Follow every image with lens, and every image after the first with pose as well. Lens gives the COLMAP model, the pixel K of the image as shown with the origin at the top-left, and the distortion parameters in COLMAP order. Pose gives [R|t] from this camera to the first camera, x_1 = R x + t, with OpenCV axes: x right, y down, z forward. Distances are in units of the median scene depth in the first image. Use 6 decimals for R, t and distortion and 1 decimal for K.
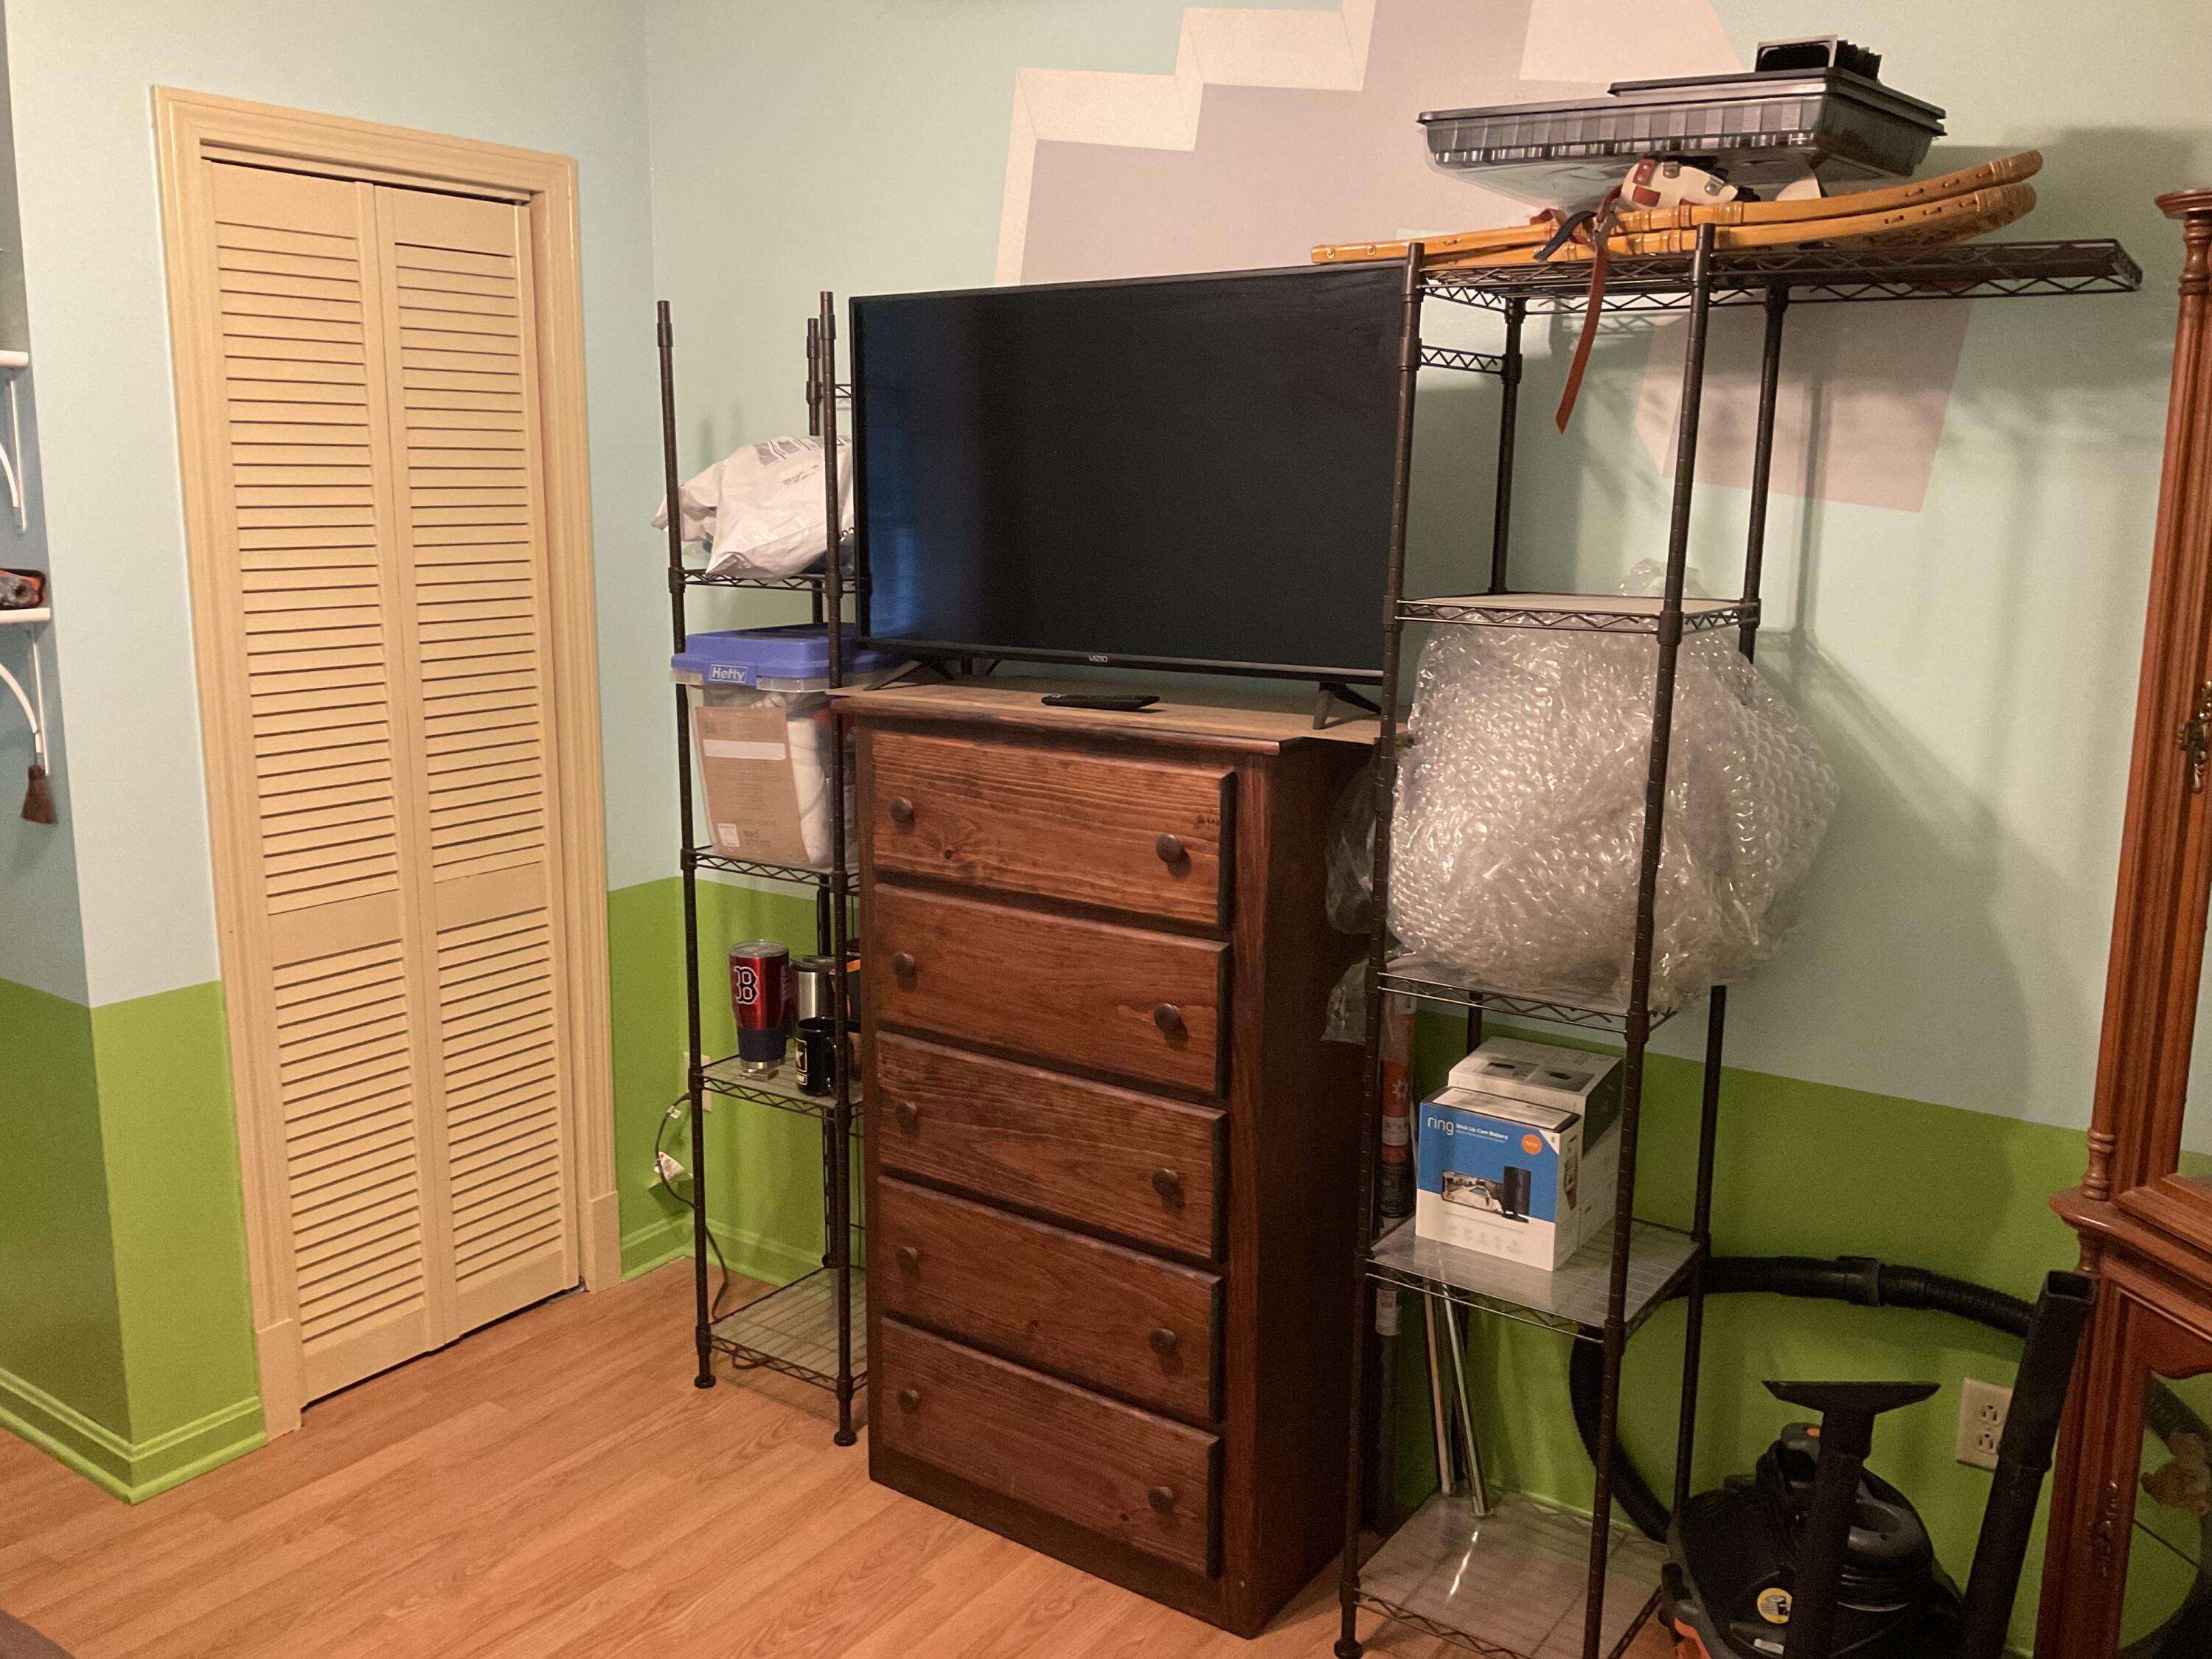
lens RADIAL K [[1842.9, 0, 1091.4], [0, 1842.9, 830.7], [0, 0, 1]] dist [0.124411, -0.249071]
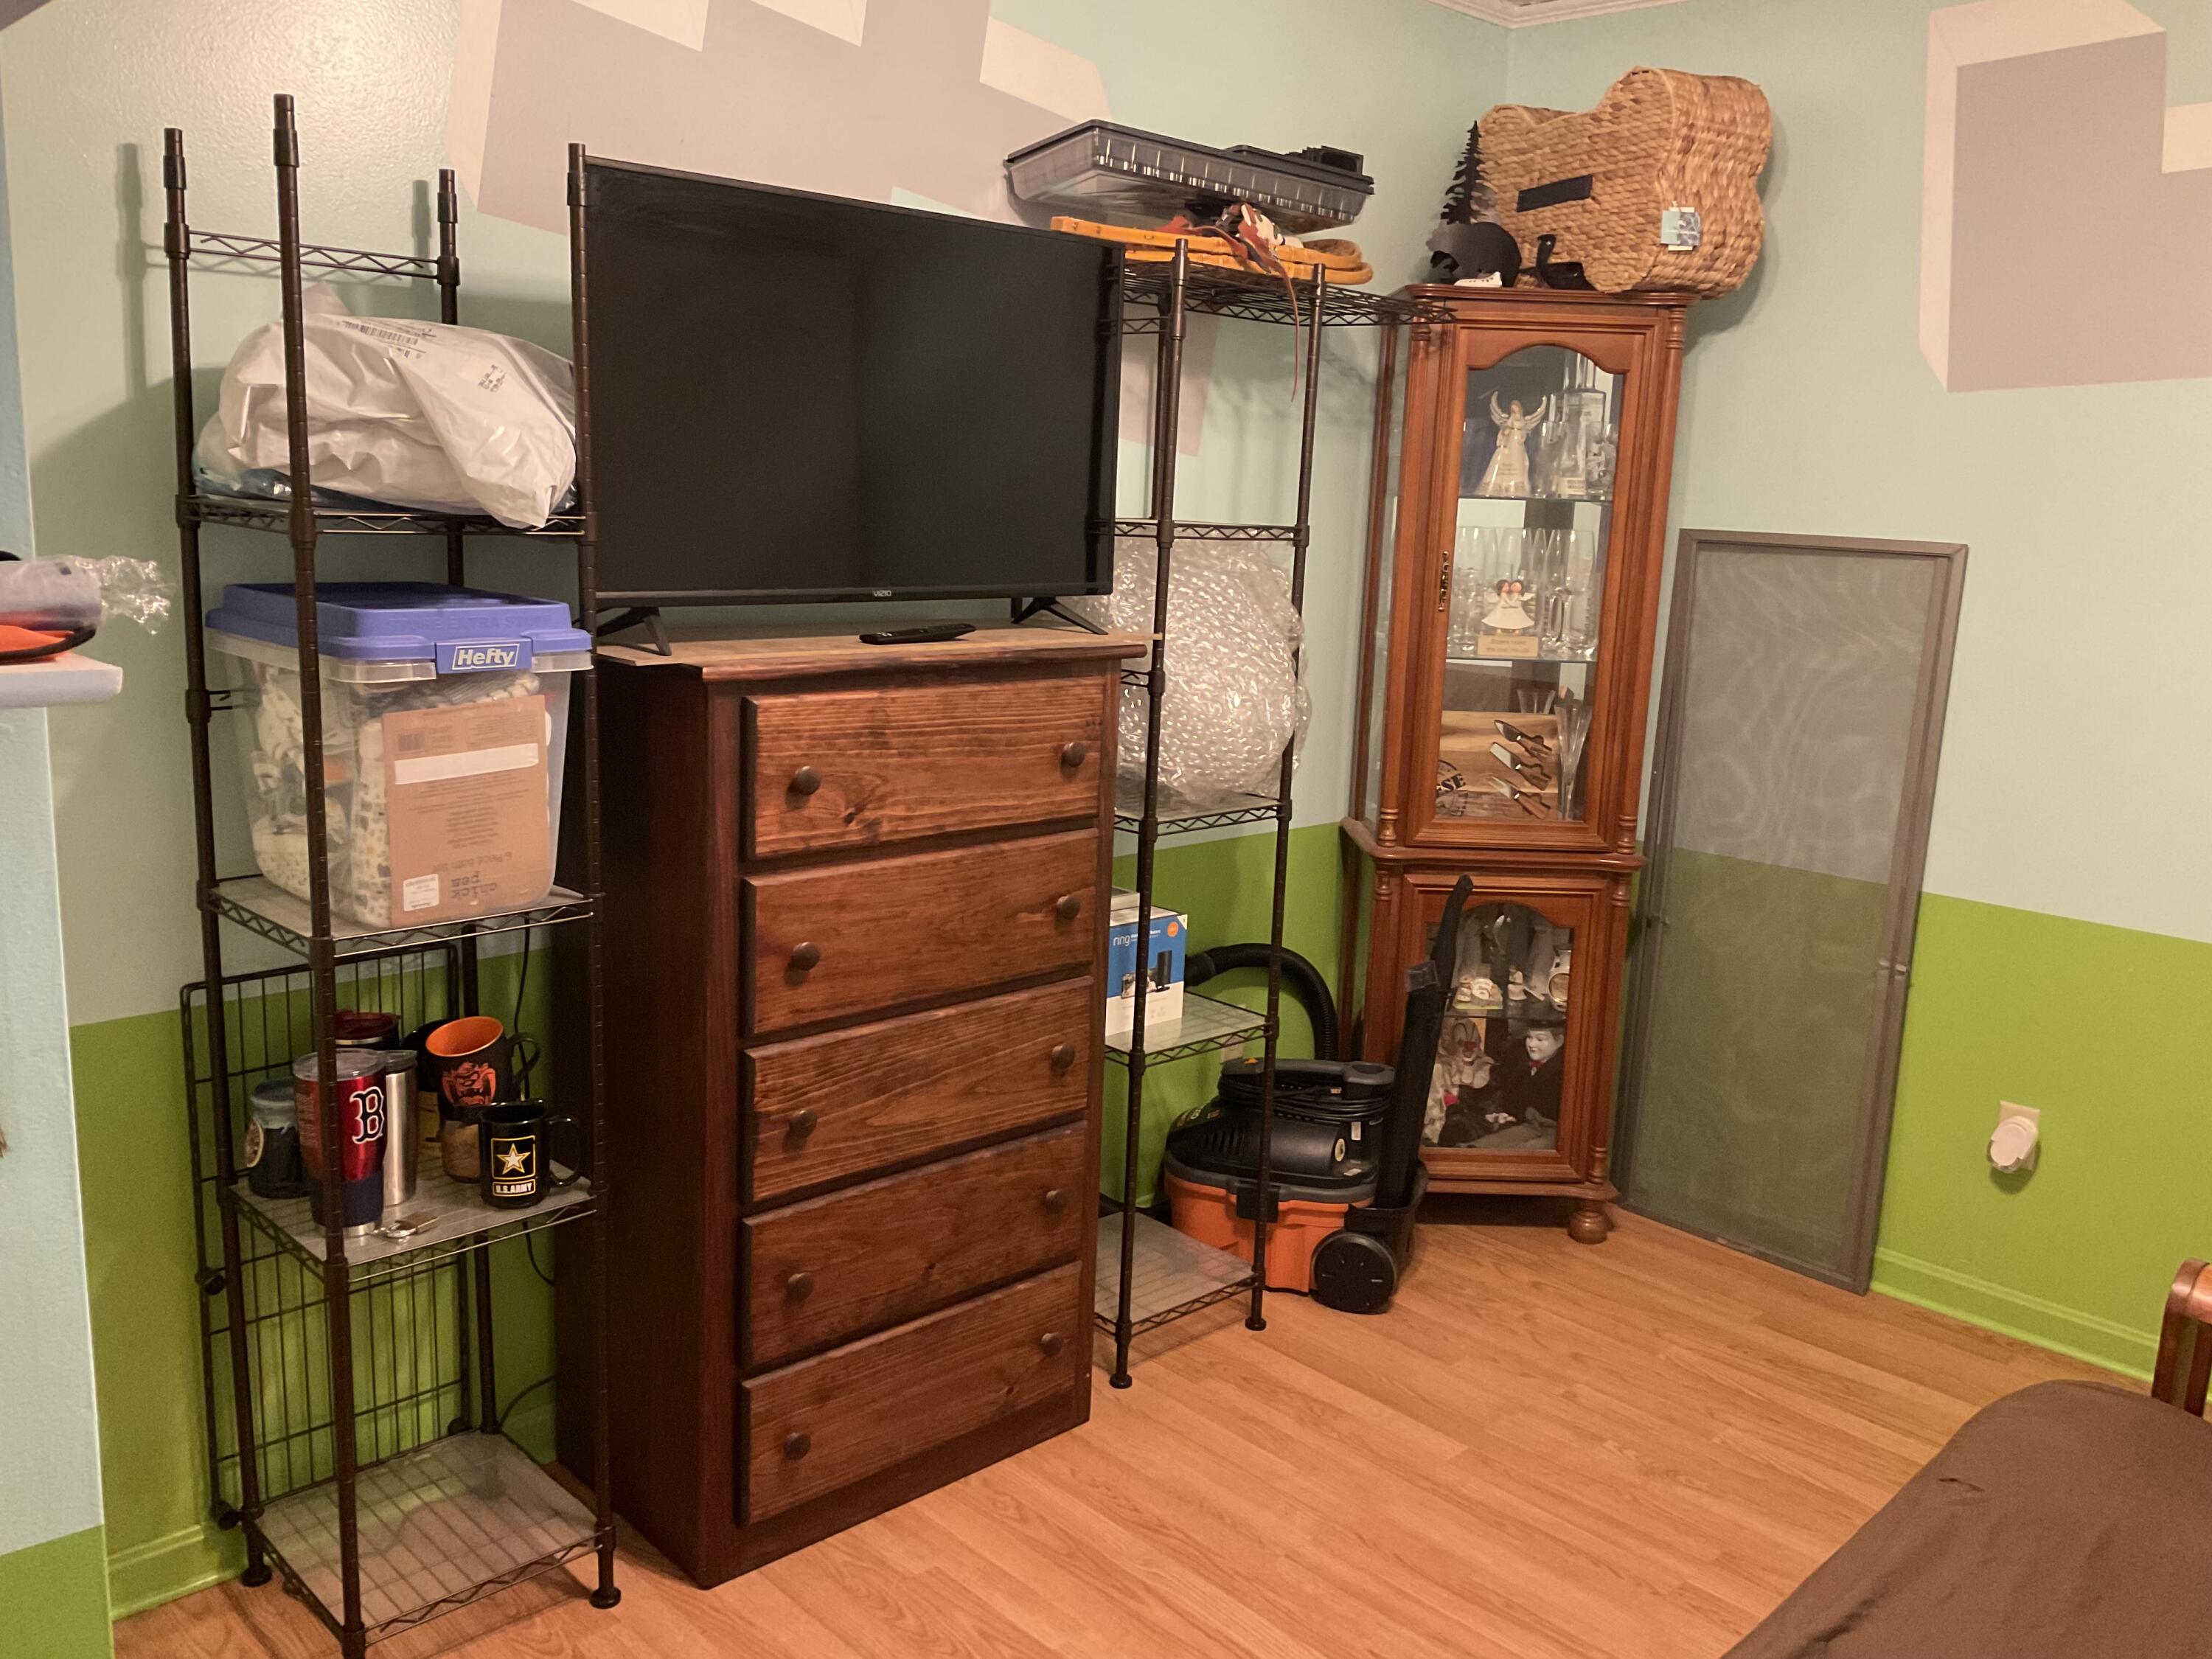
lens RADIAL K [[1842.9, 0, 1091.4], [0, 1842.9, 830.7], [0, 0, 1]] dist [0.124411, -0.249071]
pose [[0.193011, -0.187714, 0.963073, -0.958136], [0.144177, 0.976301, 0.161397, -0.113945], [-0.970546, 0.107702, 0.215500, 0.700892]]
